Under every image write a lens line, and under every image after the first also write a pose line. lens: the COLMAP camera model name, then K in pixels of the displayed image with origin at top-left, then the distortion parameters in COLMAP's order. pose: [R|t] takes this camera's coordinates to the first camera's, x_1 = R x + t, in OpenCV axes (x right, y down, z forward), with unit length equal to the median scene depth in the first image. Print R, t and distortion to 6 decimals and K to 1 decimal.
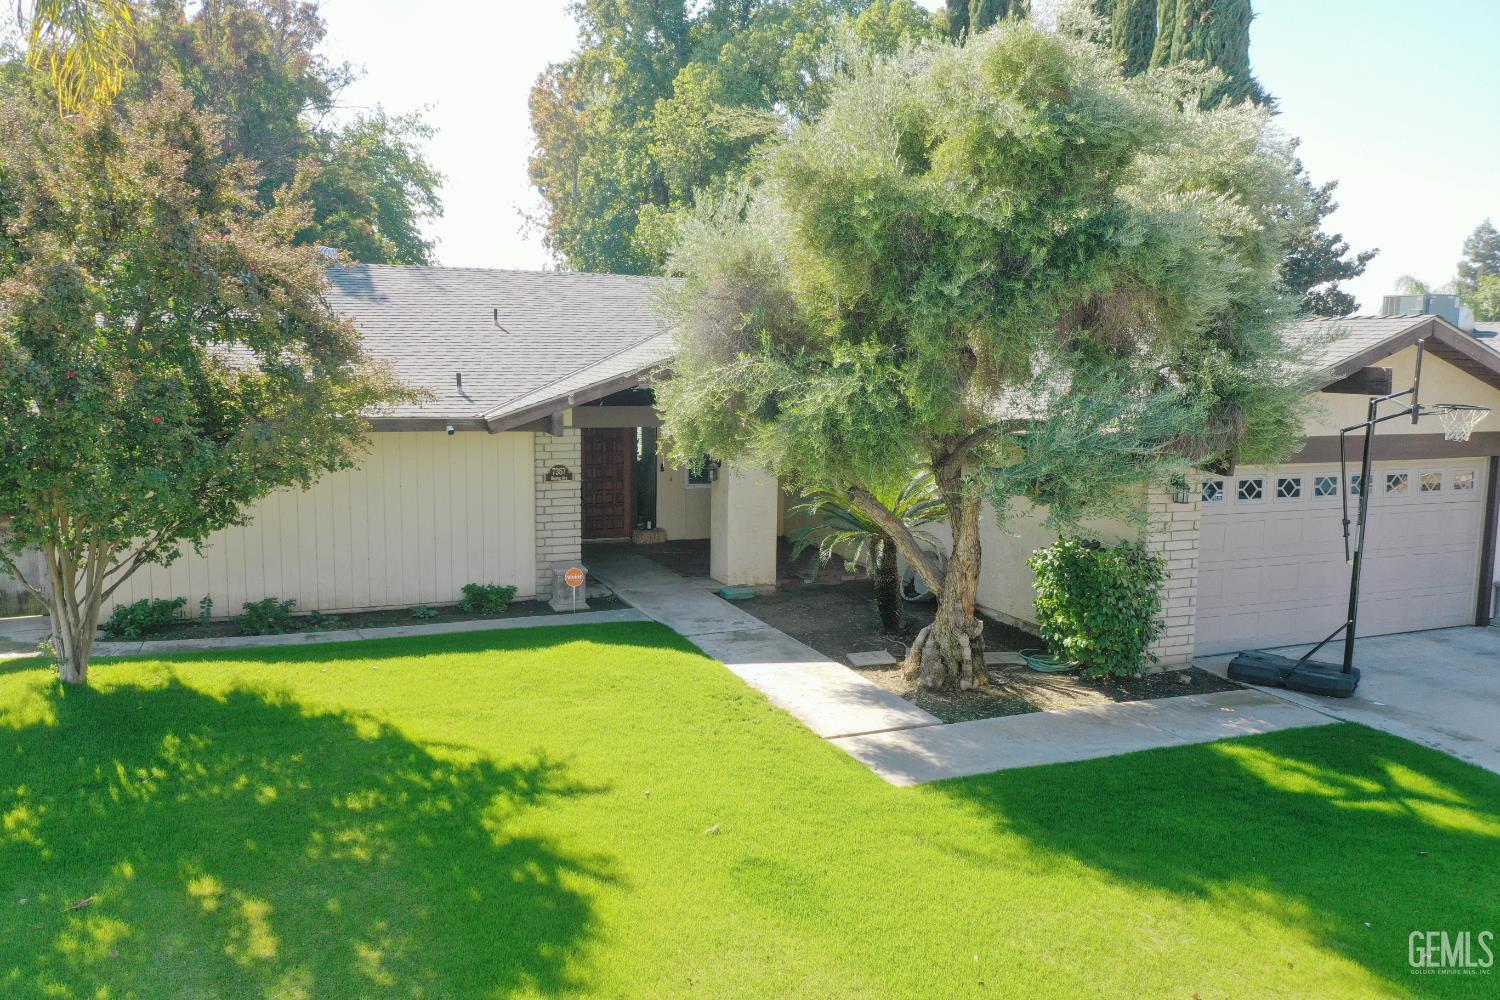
lens RADIAL K [[1228.4, 0, 751.8], [0, 1228.4, 492.0], [0, 0, 1]] dist [-0.016170, 0.025911]
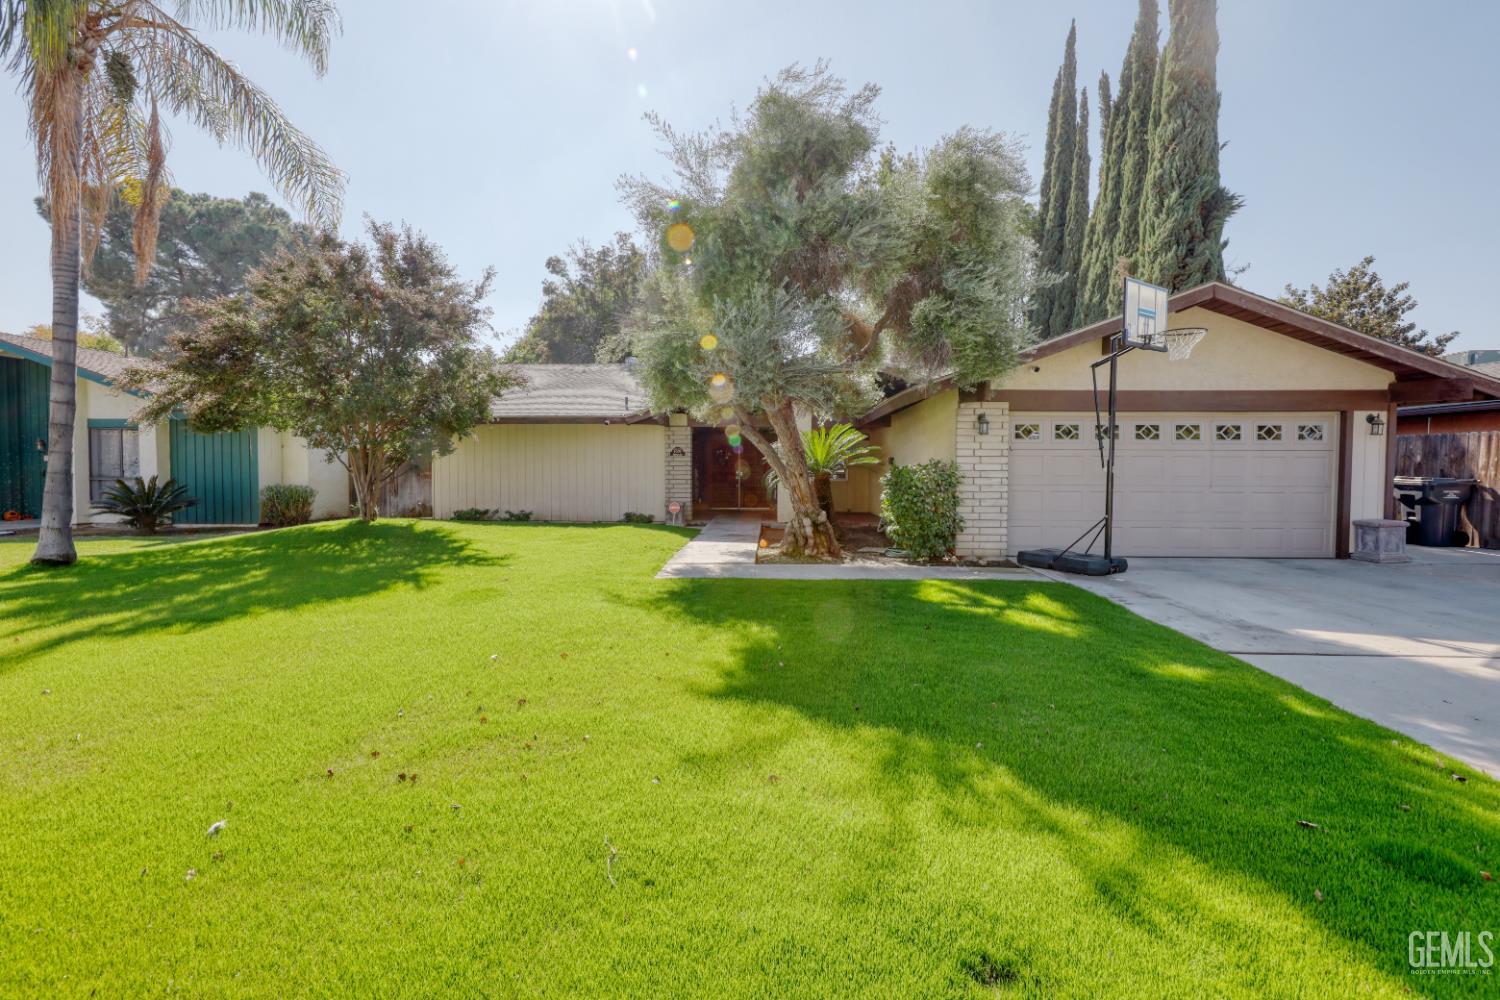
lens RADIAL K [[672.0, 0, 747.2], [0, 672.0, 494.4], [0, 0, 1]] dist [0.000656, 0.000845]
pose [[0.900422, 0.001088, -0.435017, 0.461890], [-0.038996, 0.996173, -0.078224, 0.153029], [0.433267, 0.087399, 0.897018, 0.224283]]
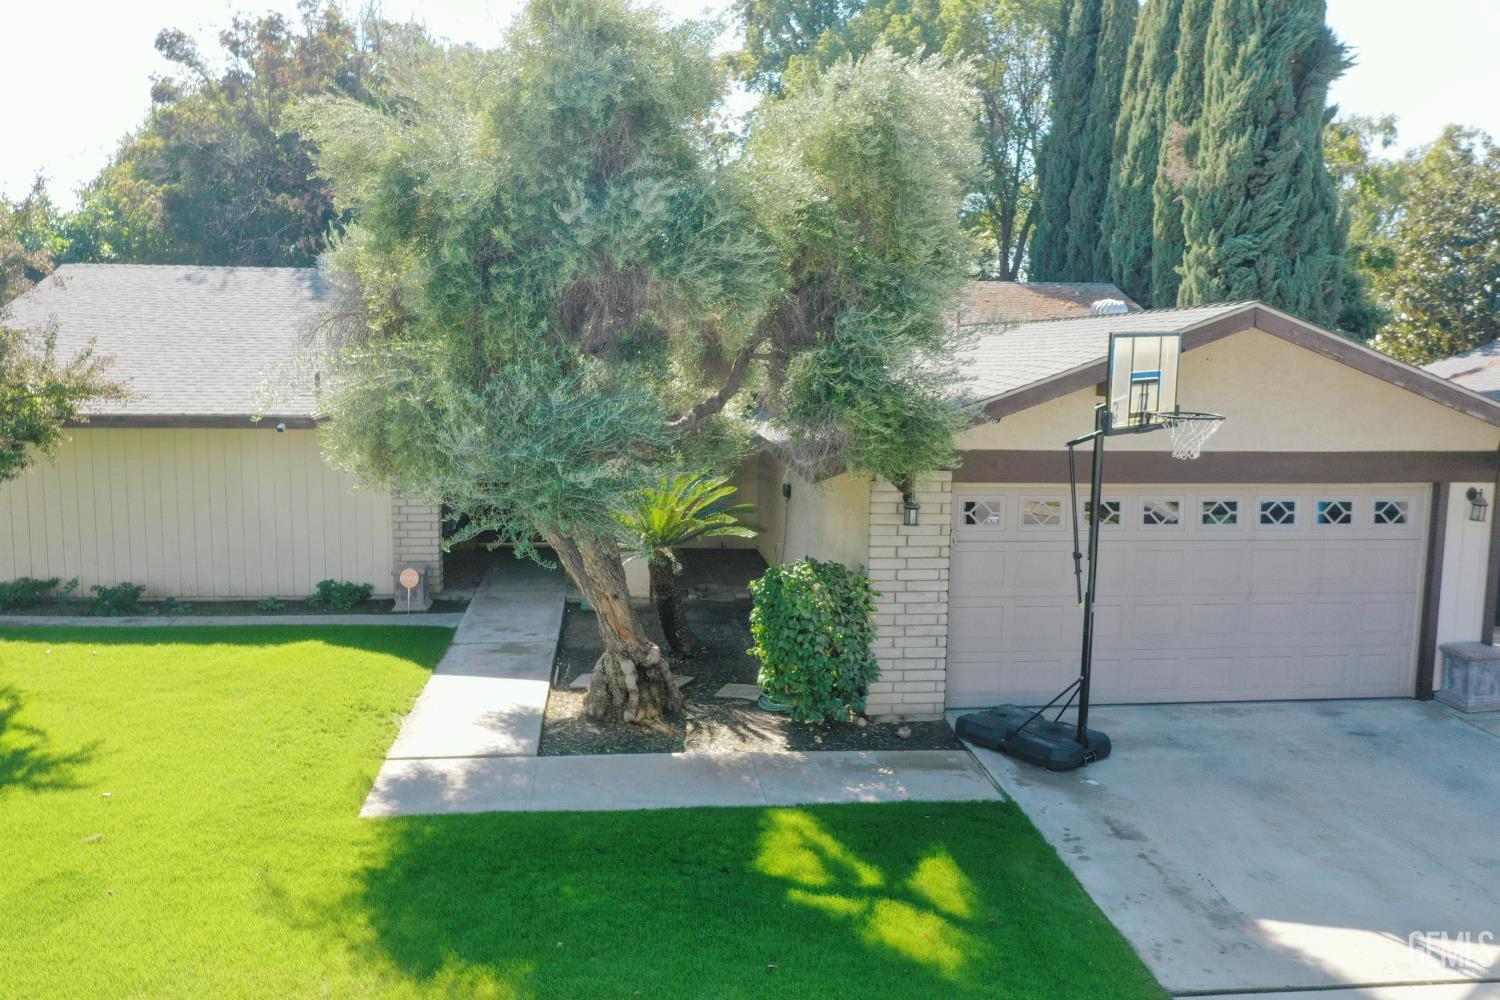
lens RADIAL K [[1228.4, 0, 762.1], [0, 1228.4, 504.9], [0, 0, 1]] dist [-0.016170, 0.025911]
pose [[0.956662, 0.033282, -0.289292, 0.523187], [-0.032549, 0.999443, 0.007345, -0.008761], [0.289375, 0.002389, 0.957213, 0.158357]]
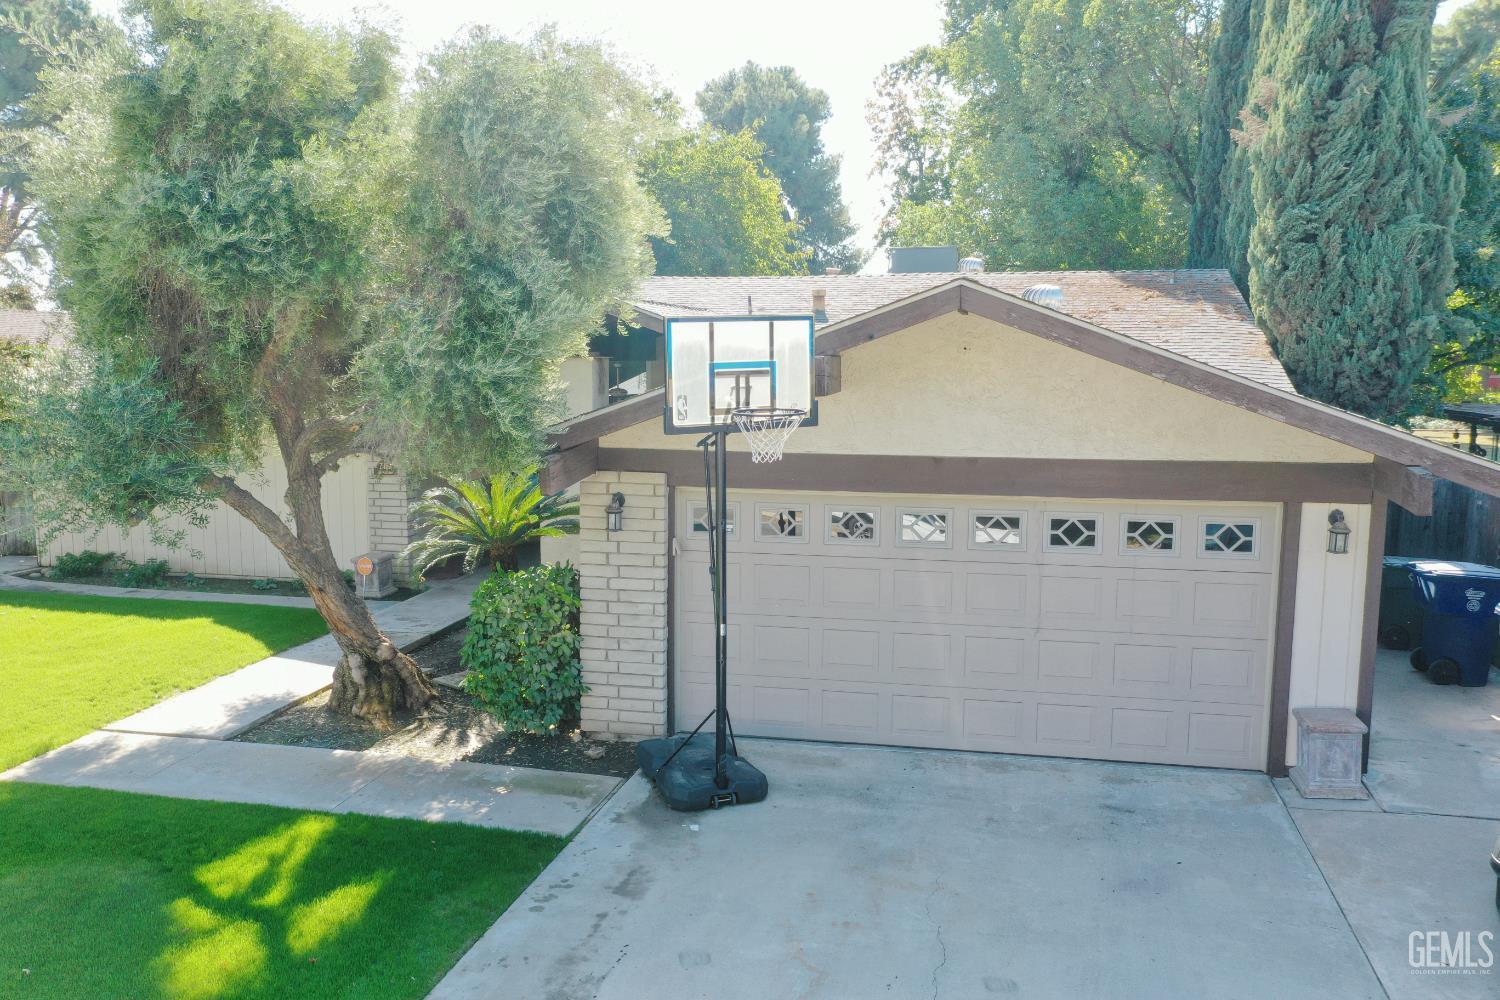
lens RADIAL K [[1228.4, 0, 778.2], [0, 1228.4, 487.7], [0, 0, 1]] dist [-0.016170, 0.025911]
pose [[0.812696, 0.051696, -0.580390, 0.941717], [-0.060000, 0.998186, 0.004894, -0.030284], [0.579590, 0.030846, 0.814324, 0.435221]]
